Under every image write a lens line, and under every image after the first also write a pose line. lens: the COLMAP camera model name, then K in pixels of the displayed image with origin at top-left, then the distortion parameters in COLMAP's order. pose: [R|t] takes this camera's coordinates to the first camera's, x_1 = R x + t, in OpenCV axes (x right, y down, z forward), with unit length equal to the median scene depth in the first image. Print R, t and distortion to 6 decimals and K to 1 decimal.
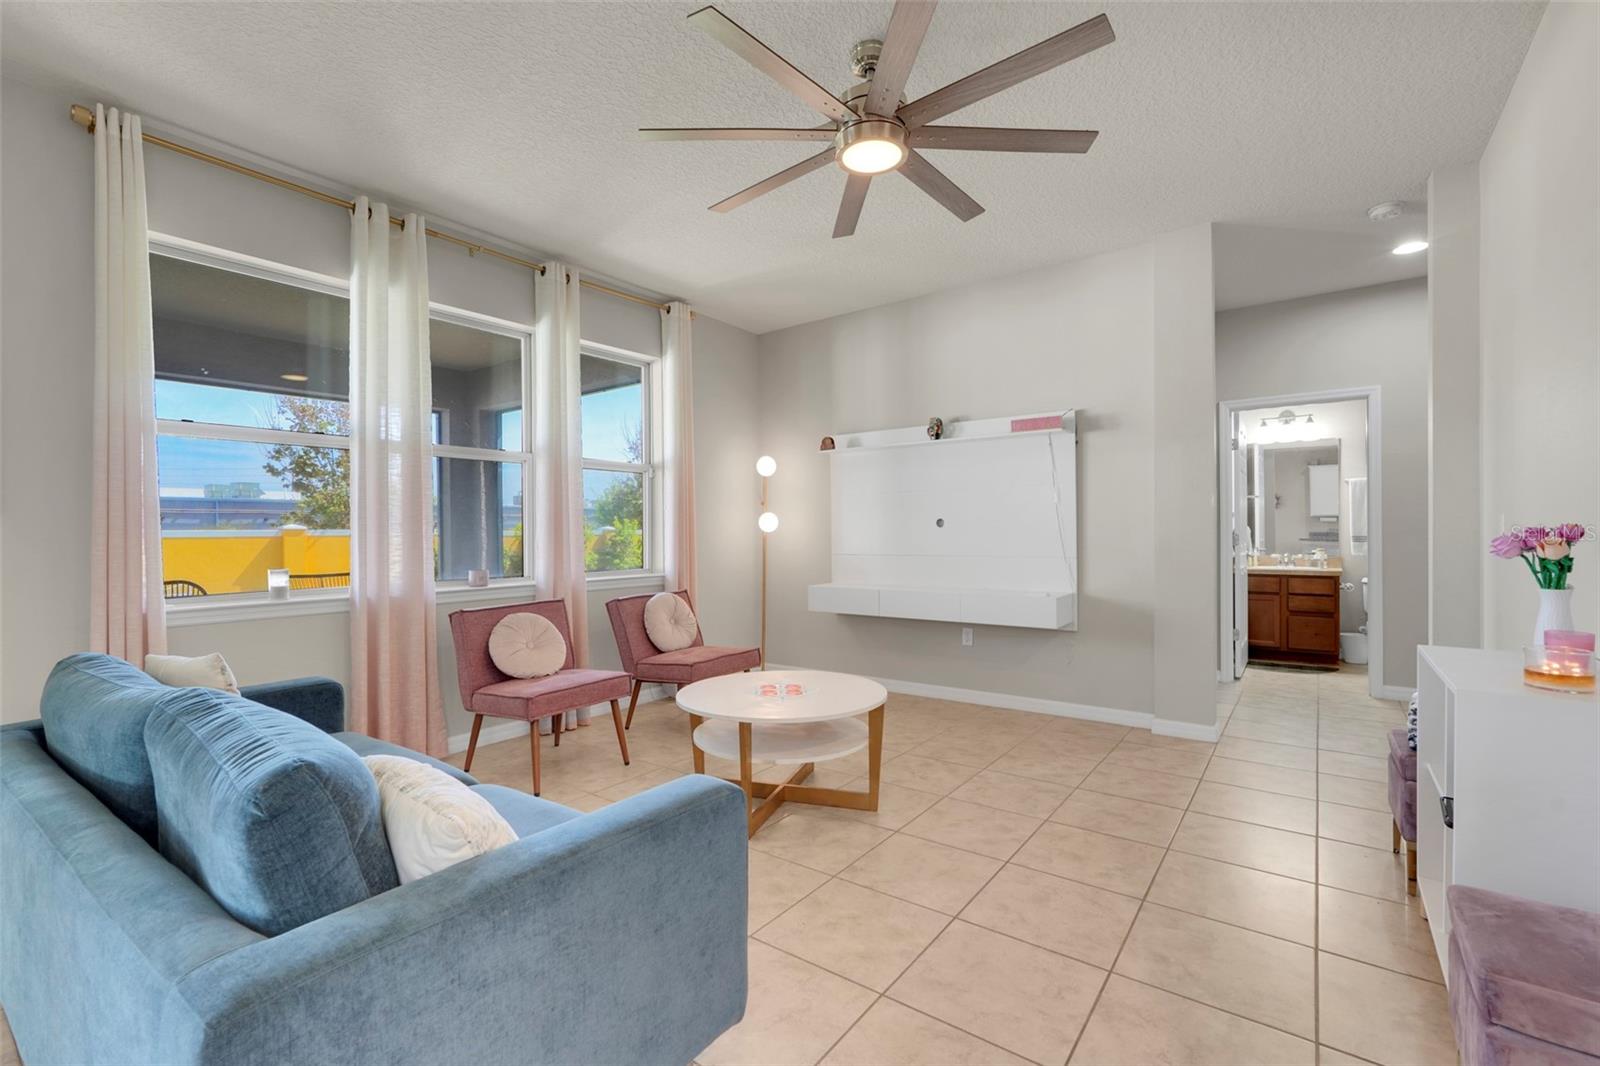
lens RADIAL K [[697.8, 0, 798.5], [0, 697.8, 531.4], [0, 0, 1]] dist [-0.010953, 0.005071]
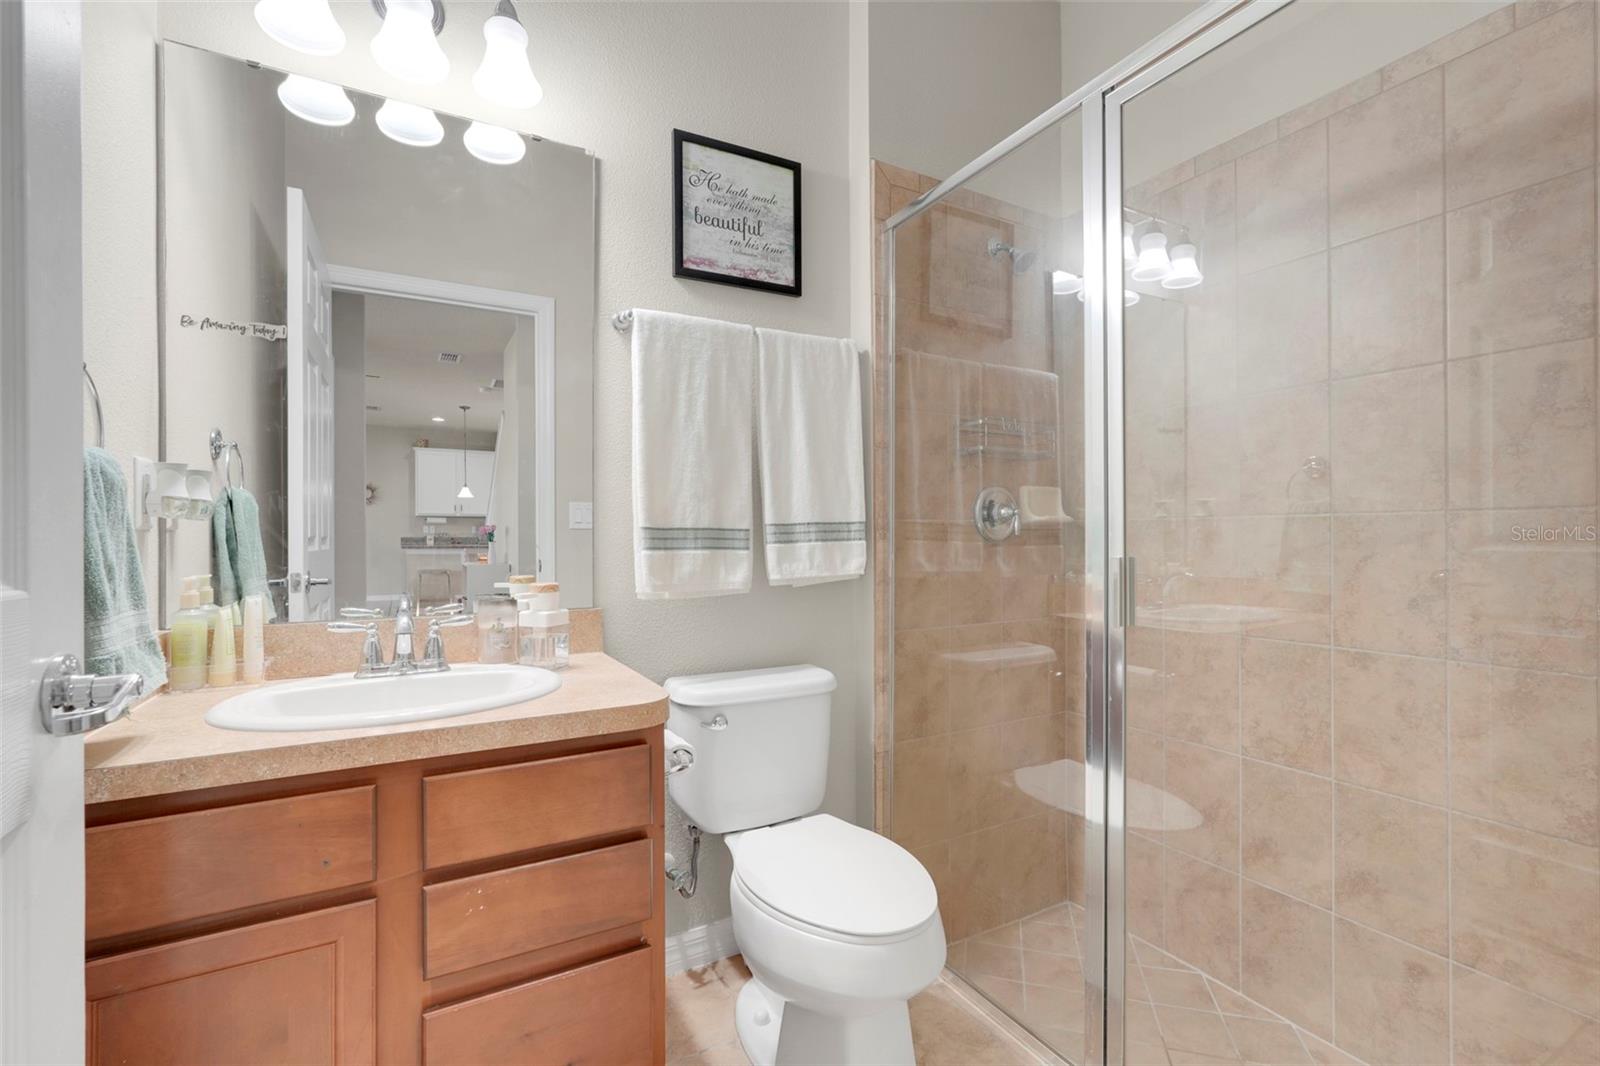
lens RADIAL K [[697.8, 0, 797.5], [0, 697.8, 532.3], [0, 0, 1]] dist [-0.010953, 0.005071]
pose [[0.407952, 0.007840, 0.912970, 0.581643], [0.002439, 0.999950, -0.009677, 0.011546], [-0.913000, 0.006175, 0.407913, 0.839564]]
